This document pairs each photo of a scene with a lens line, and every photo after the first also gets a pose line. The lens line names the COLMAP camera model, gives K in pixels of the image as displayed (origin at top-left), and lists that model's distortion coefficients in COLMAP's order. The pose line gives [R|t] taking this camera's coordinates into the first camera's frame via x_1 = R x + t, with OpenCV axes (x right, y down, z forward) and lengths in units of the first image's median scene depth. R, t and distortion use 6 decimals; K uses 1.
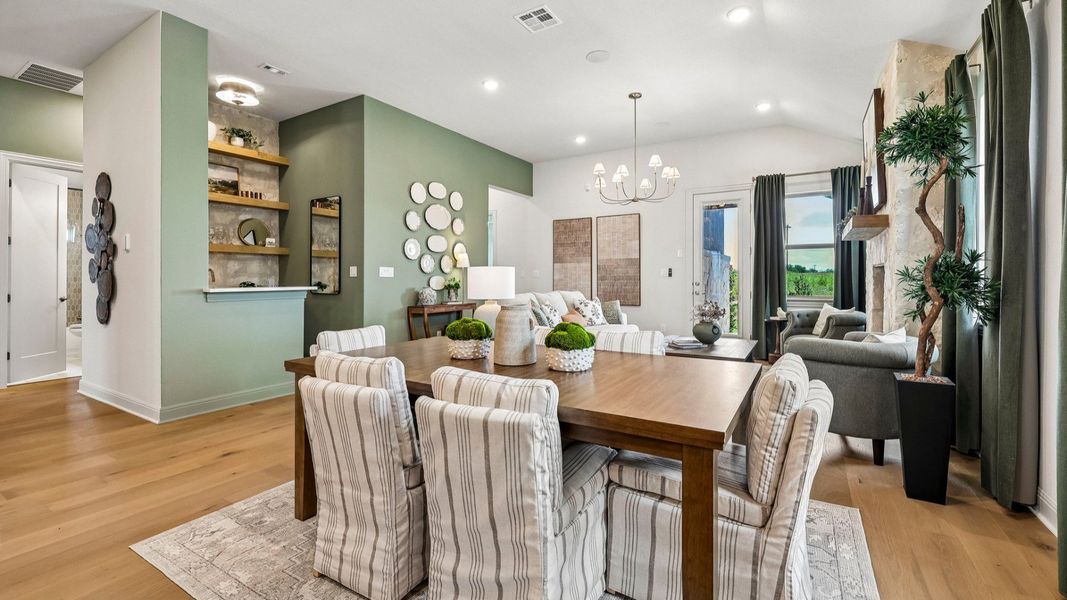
lens RADIAL K [[442.8, 0, 533.6], [0, 442.8, 282.4], [0, 0, 1]] dist [-0.003892, -0.000110]
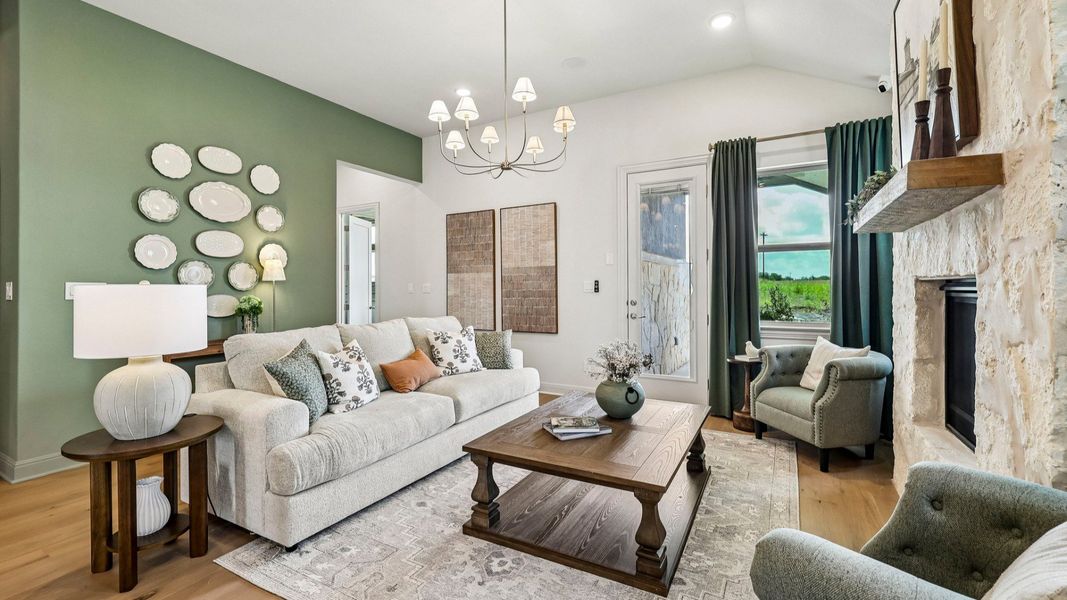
lens RADIAL K [[442.8, 0, 533.9], [0, 442.8, 290.4], [0, 0, 1]] dist [-0.003892, -0.000110]
pose [[0.999124, -0.005272, 0.041521, 0.206431], [0.005345, 0.999984, -0.001660, -0.017708], [-0.041512, 0.001881, 0.999136, 0.351785]]
